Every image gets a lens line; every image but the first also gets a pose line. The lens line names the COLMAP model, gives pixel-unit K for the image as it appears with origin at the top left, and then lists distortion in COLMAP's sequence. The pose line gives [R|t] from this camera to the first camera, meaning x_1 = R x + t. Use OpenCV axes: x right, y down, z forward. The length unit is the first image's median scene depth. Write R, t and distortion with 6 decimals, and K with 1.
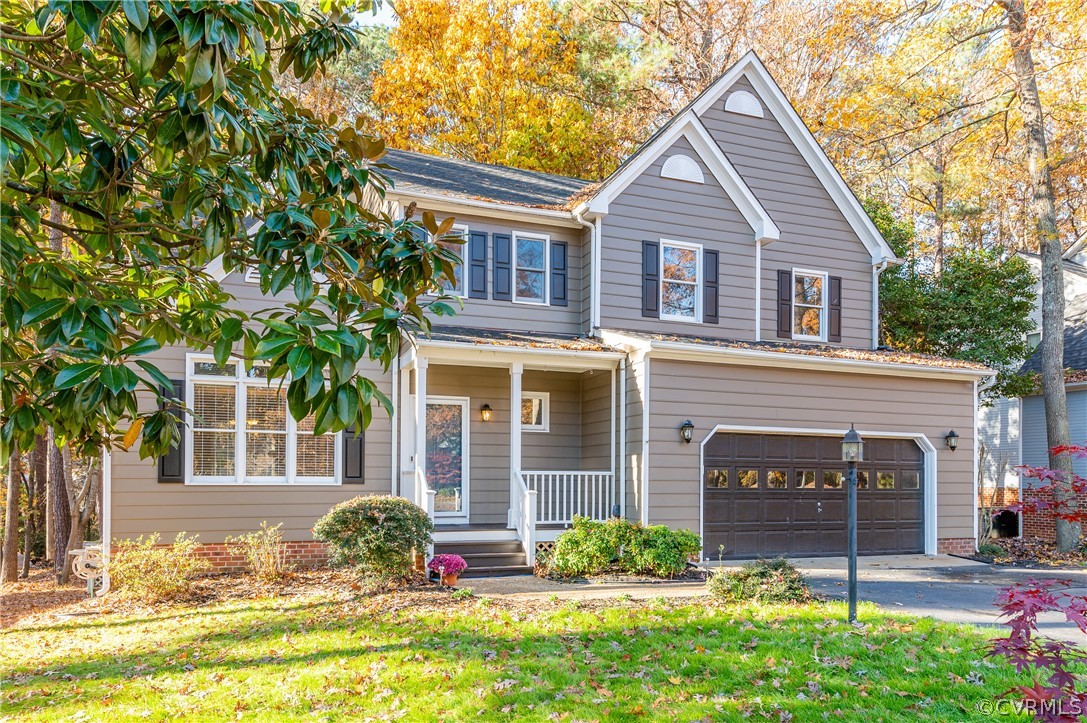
lens RADIAL K [[626.2, 0, 535.4], [0, 626.2, 398.9], [0, 0, 1]] dist [-0.002787, -0.000956]
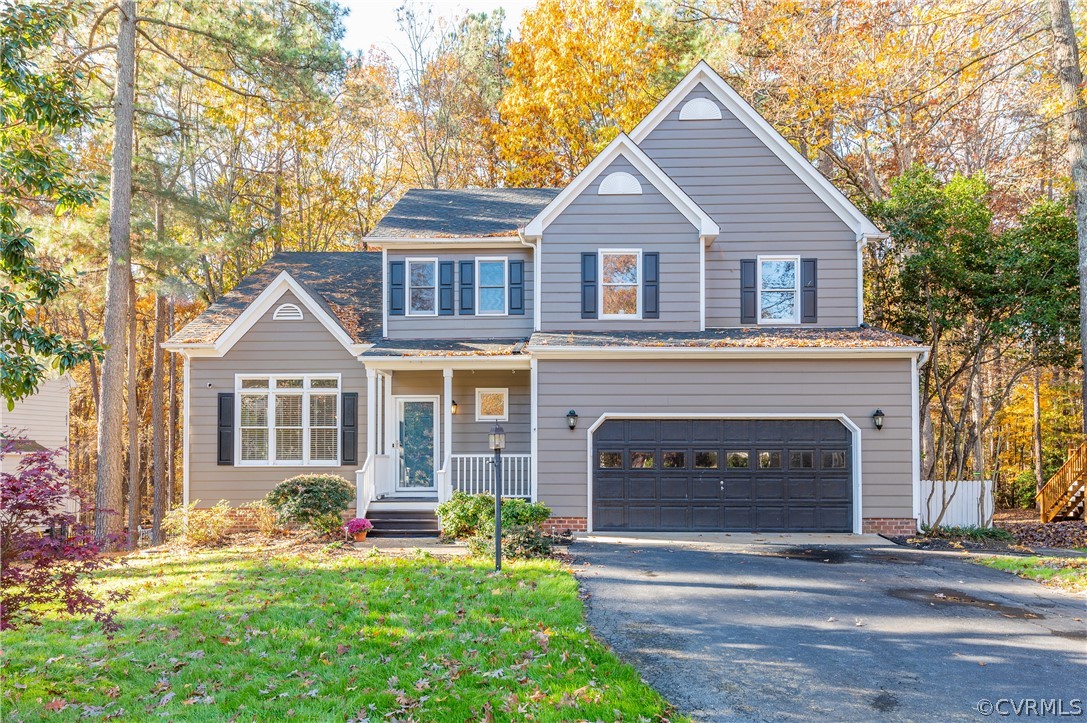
lens RADIAL K [[608.2, 0, 544.2], [0, 608.2, 361.9], [0, 0, 1]] dist [0.002779, 0.000968]
pose [[0.951413, -0.055167, -0.302935, 0.446829], [0.046475, 0.998277, -0.035831, -0.014849], [0.304390, 0.020012, 0.952337, -0.088240]]
